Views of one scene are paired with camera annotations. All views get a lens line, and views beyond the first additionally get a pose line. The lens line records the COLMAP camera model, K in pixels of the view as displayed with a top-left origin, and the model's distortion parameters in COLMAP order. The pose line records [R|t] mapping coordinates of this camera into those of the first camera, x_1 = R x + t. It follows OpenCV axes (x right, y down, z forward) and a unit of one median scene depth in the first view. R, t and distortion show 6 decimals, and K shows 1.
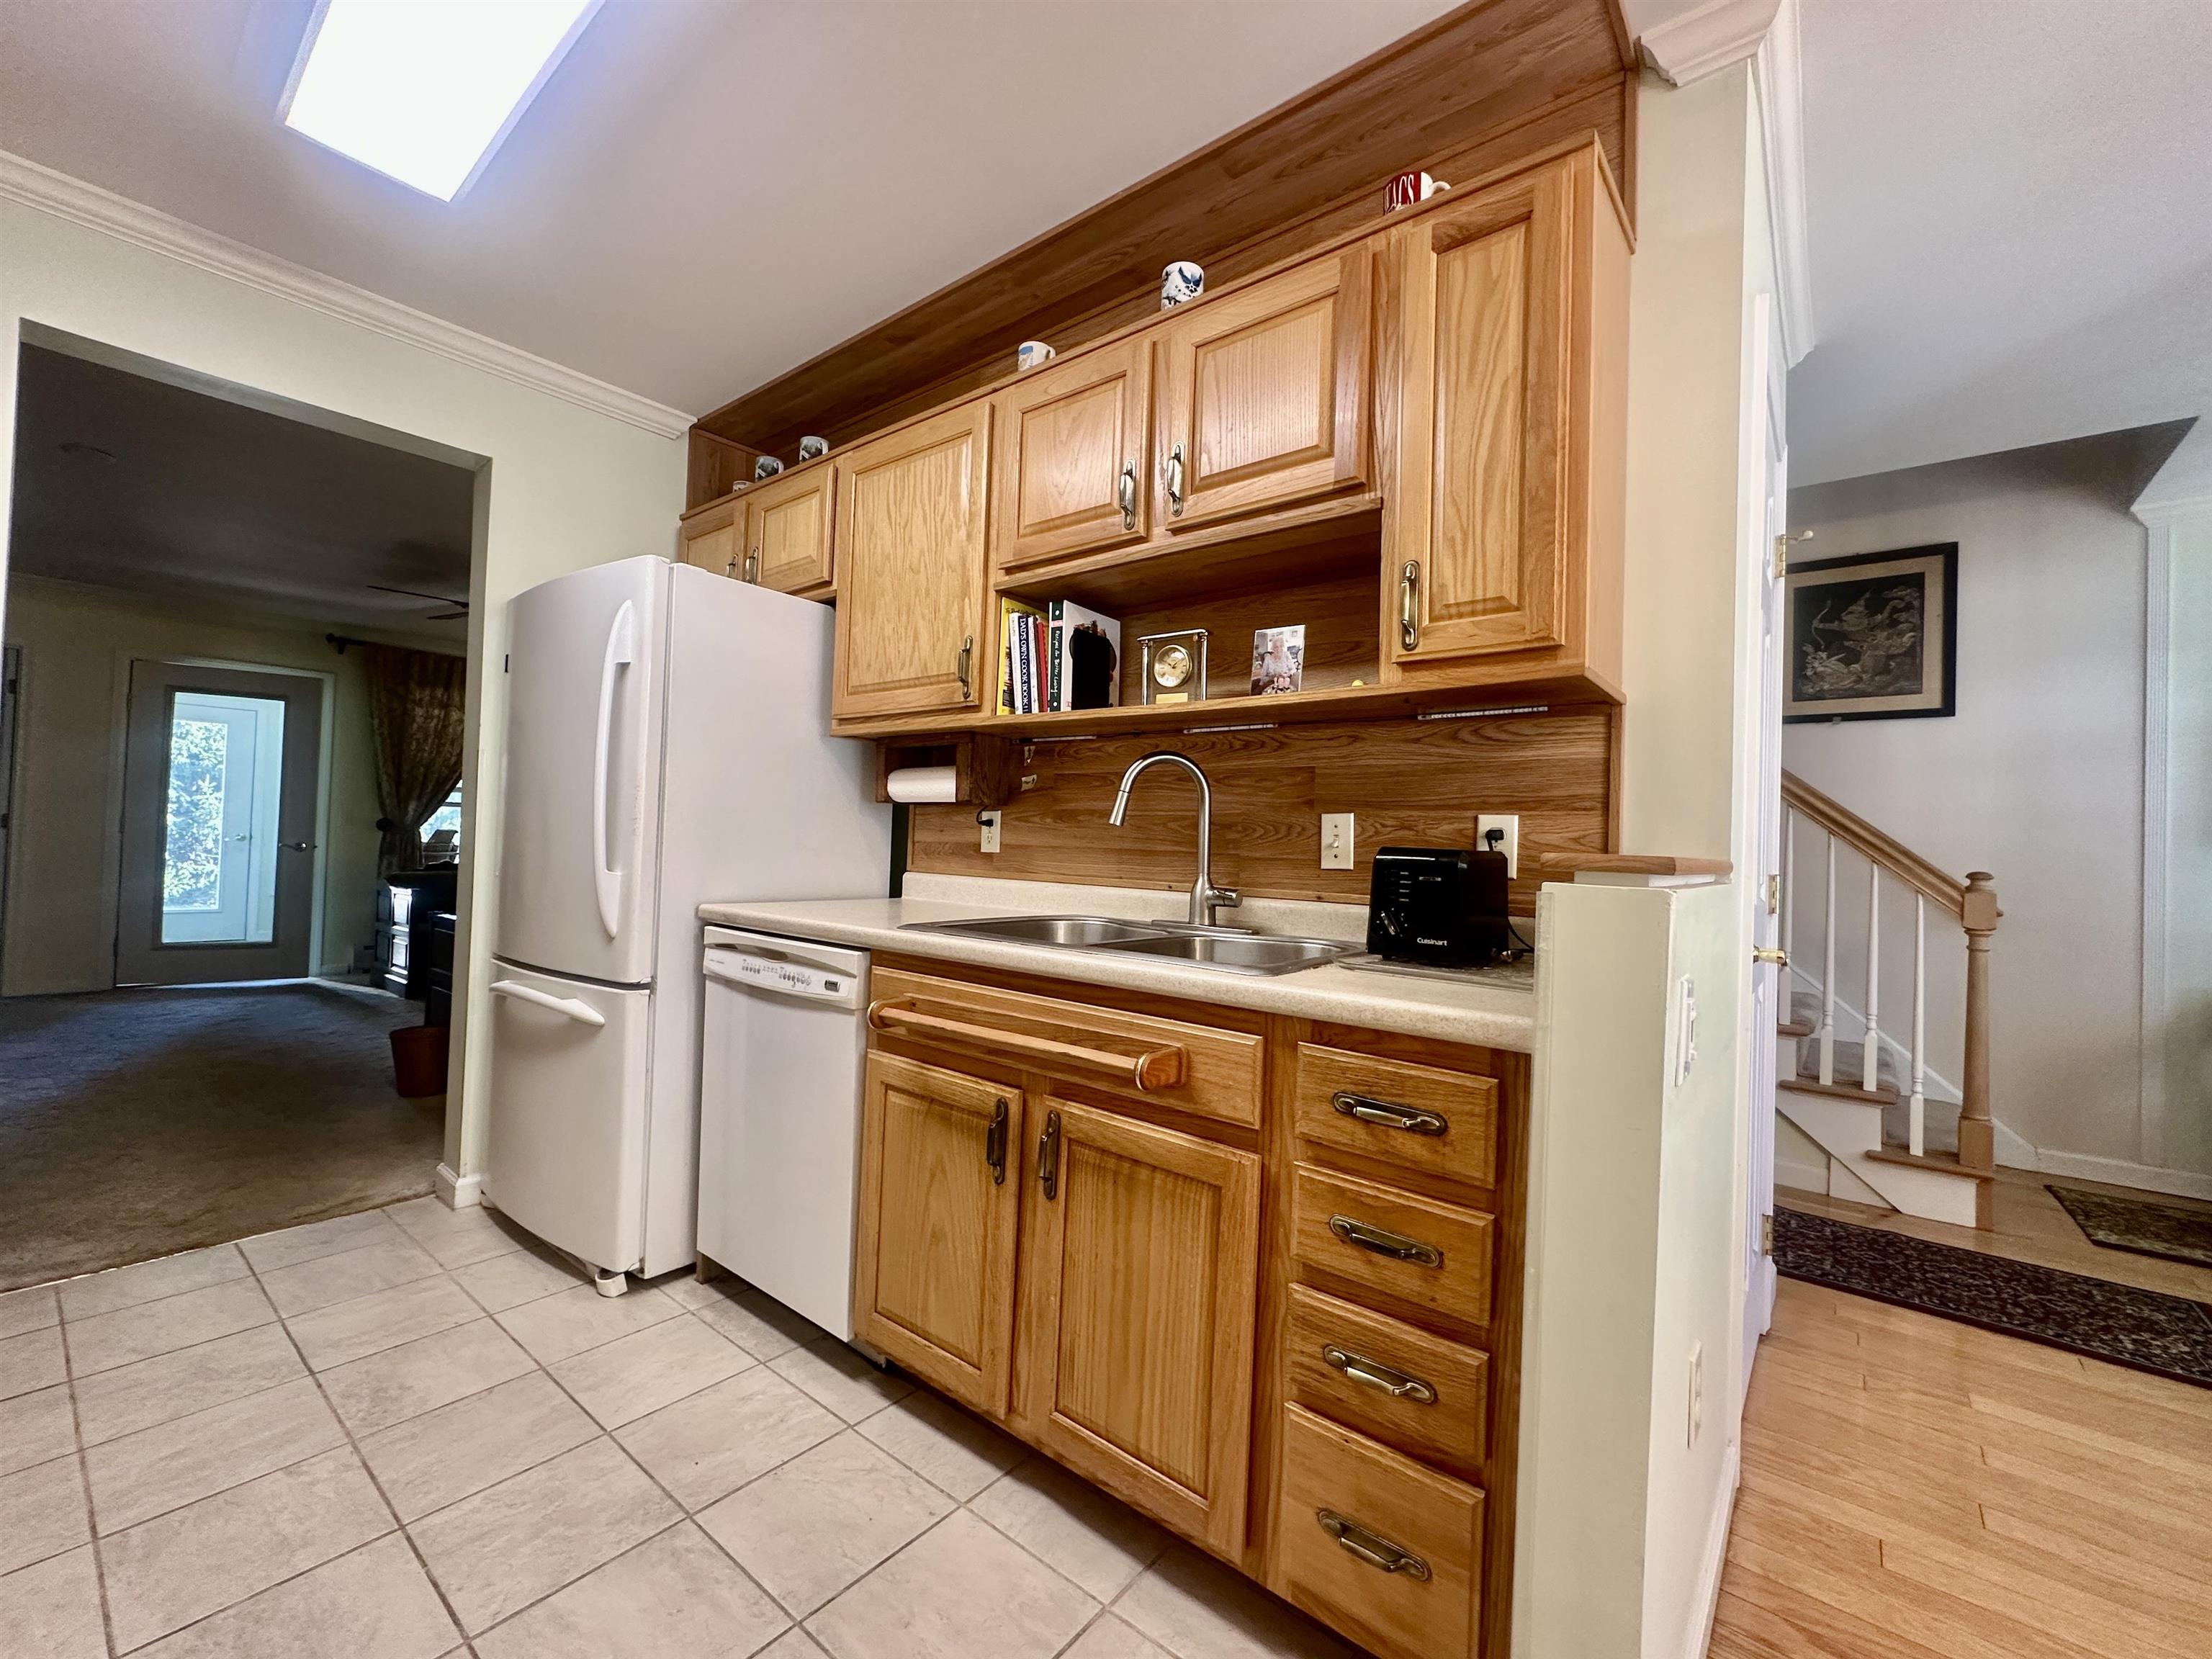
lens RADIAL K [[886.1, 0, 1127.3], [0, 886.1, 843.4], [0, 0, 1]] dist [-0.004542, 0.001289]
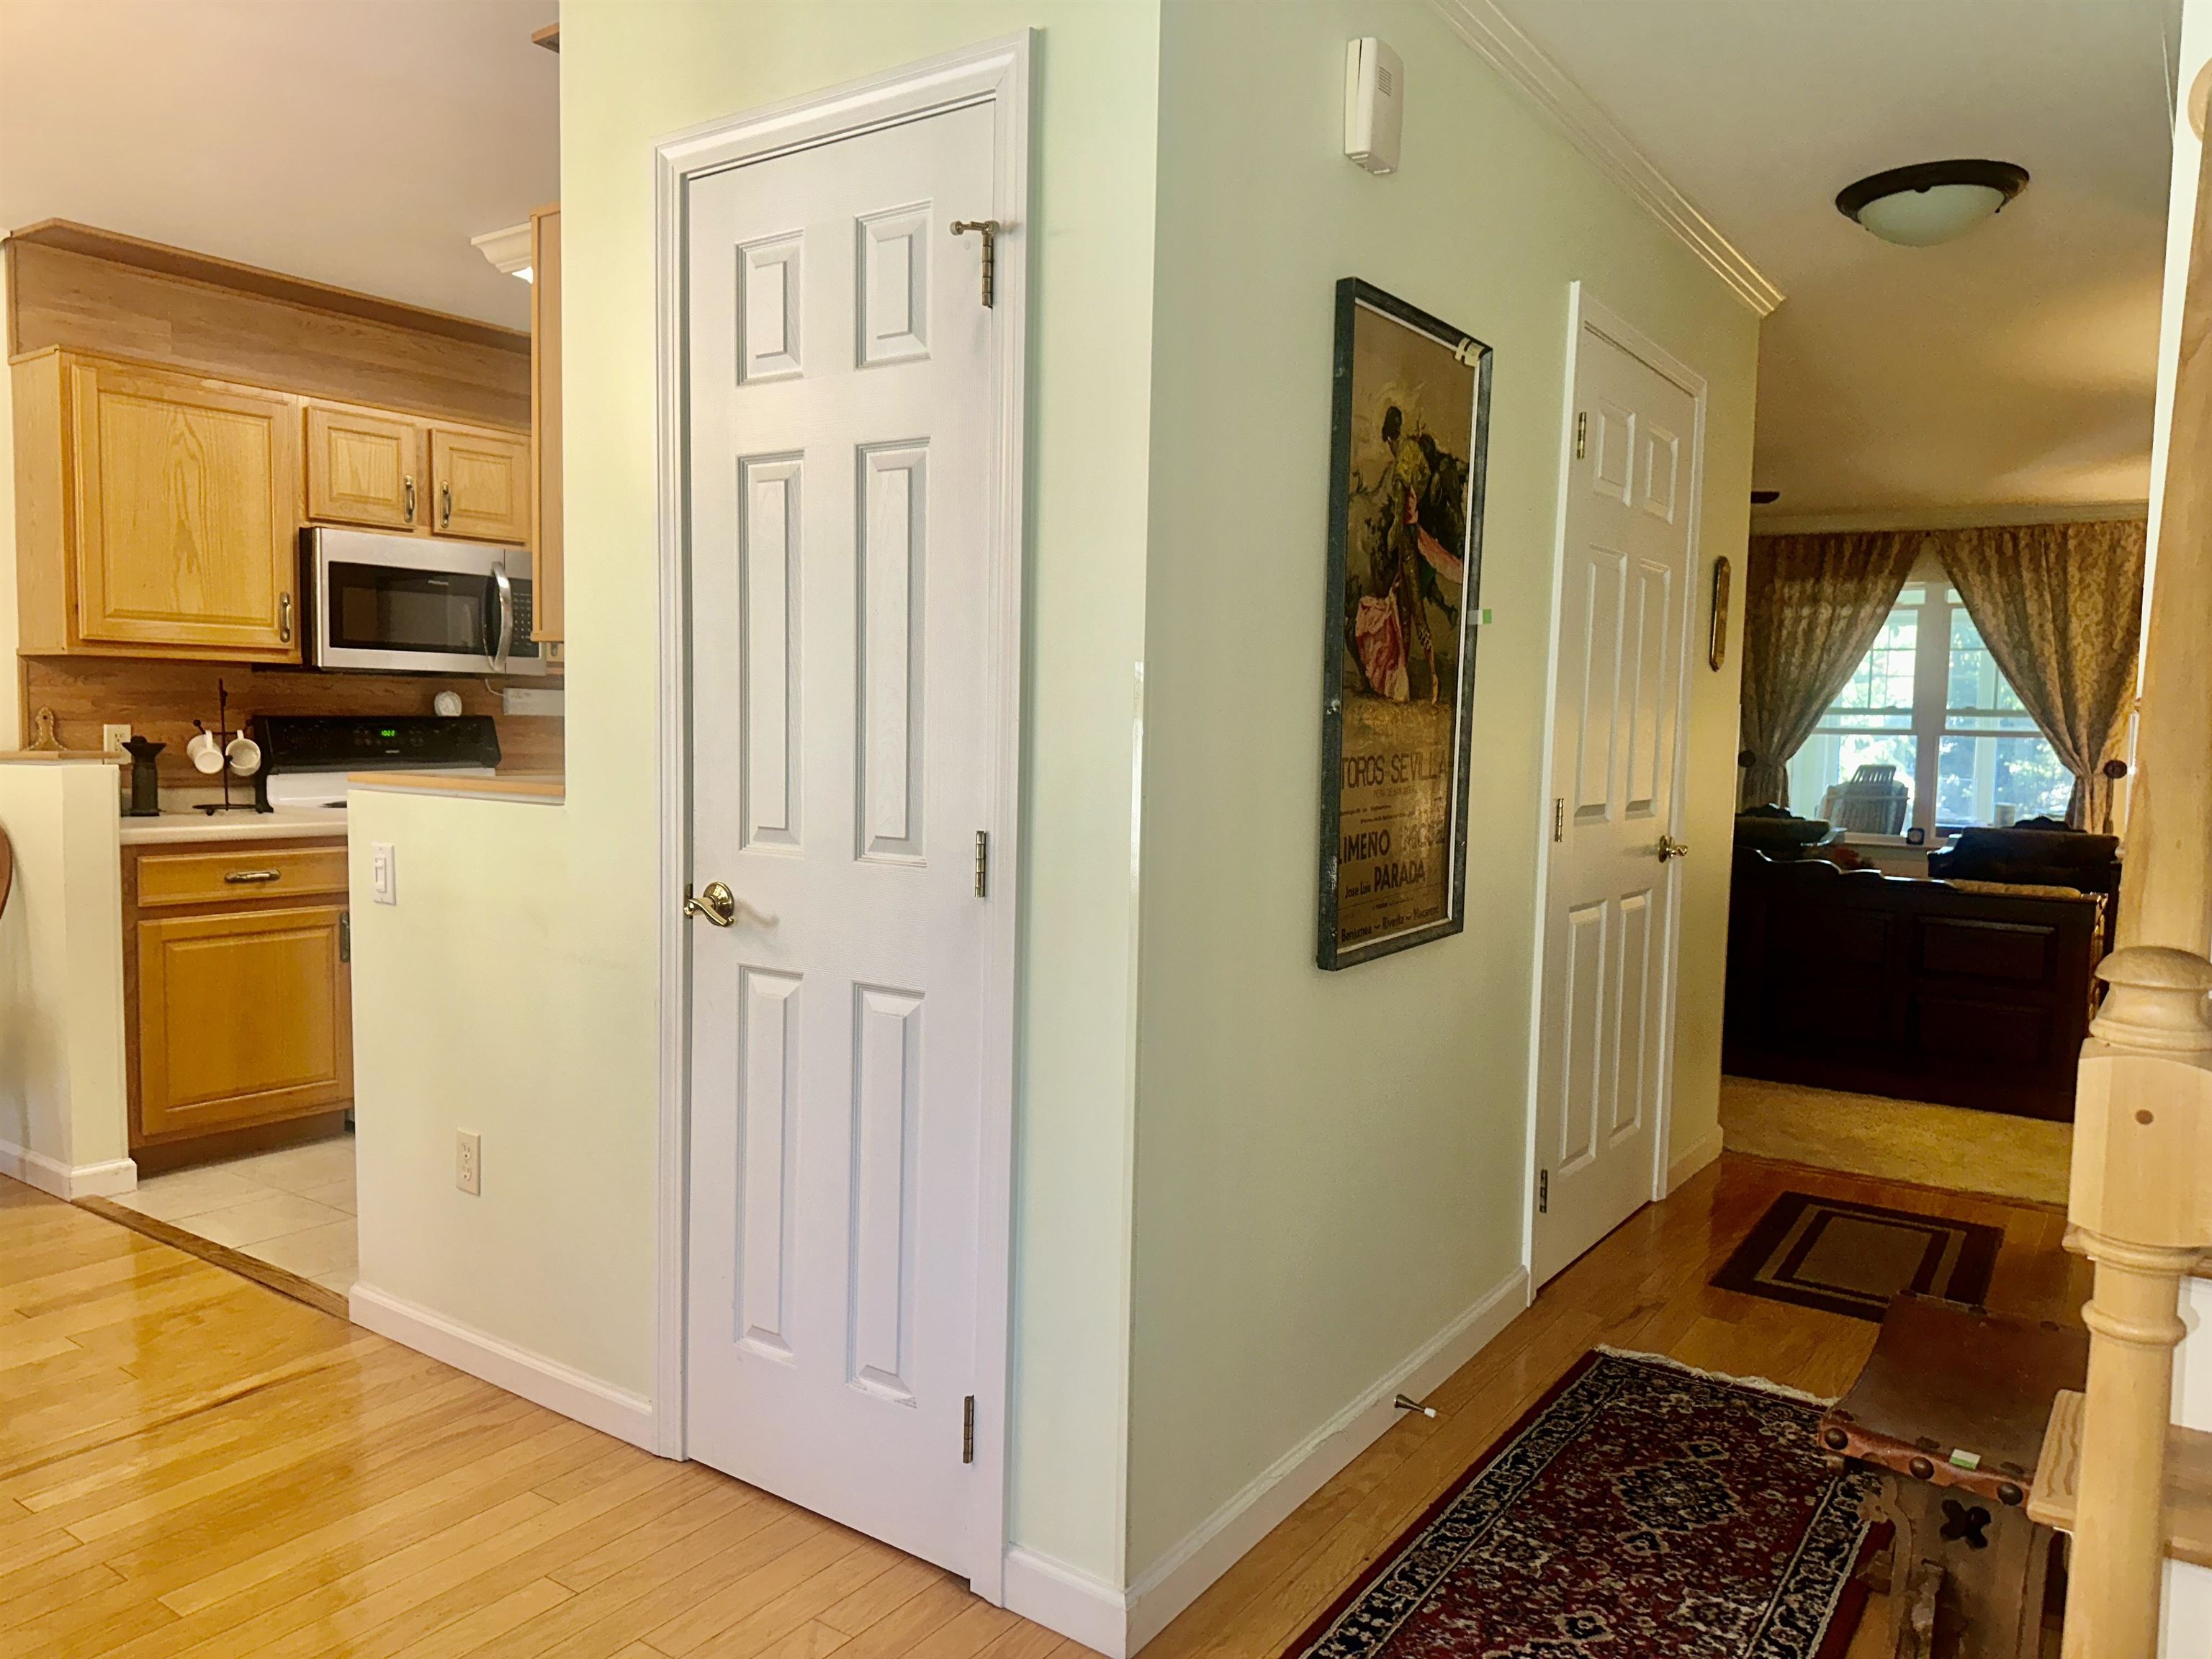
lens RADIAL K [[1577.7, 0, 1112.6], [0, 1577.7, 826.8], [0, 0, 1]] dist [0.028024, -0.028171]
pose [[0.048187, 0.036530, -0.998170, 1.801648], [-0.009362, 0.999304, 0.036120, -0.018606], [0.998794, 0.007604, 0.048496, 1.060610]]
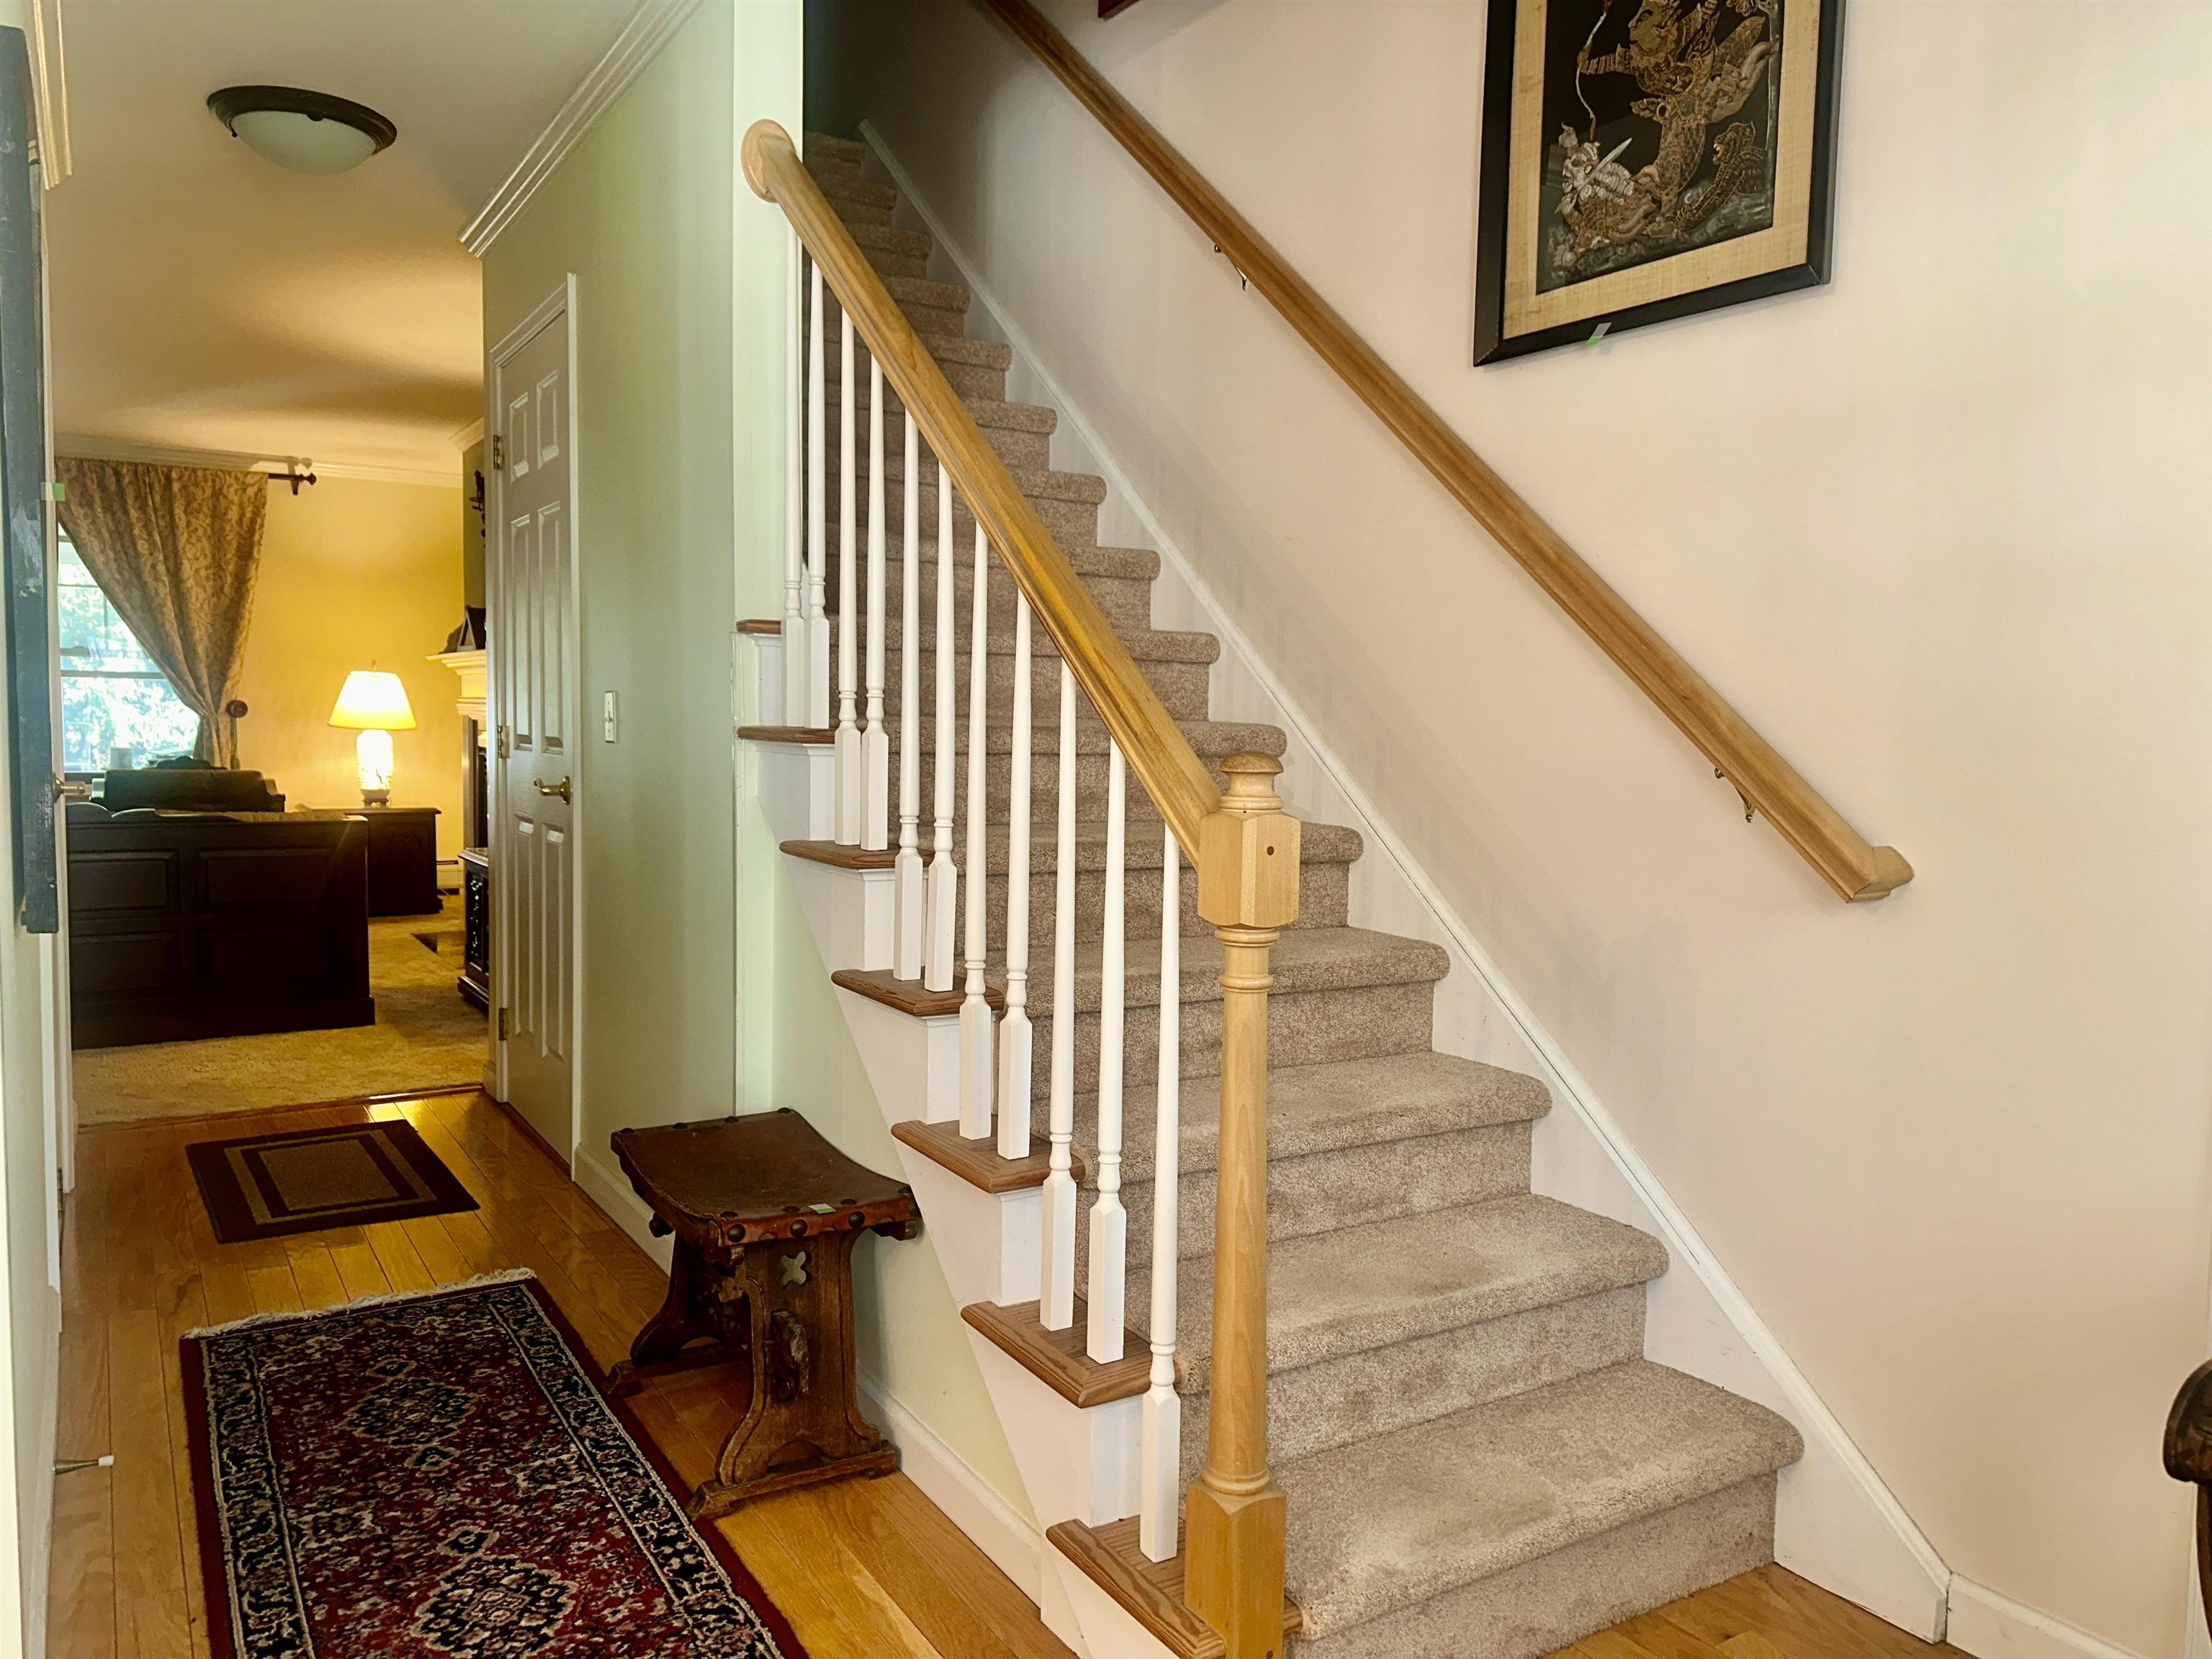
lens RADIAL K [[1577.7, 0, 1105.3], [0, 1577.7, 822.6], [0, 0, 1]] dist [0.028024, -0.028171]
pose [[0.940655, 0.006071, -0.339310, 1.481066], [0.017495, 0.997643, 0.066350, 0.022802], [0.338913, -0.068349, 0.938332, 0.559779]]
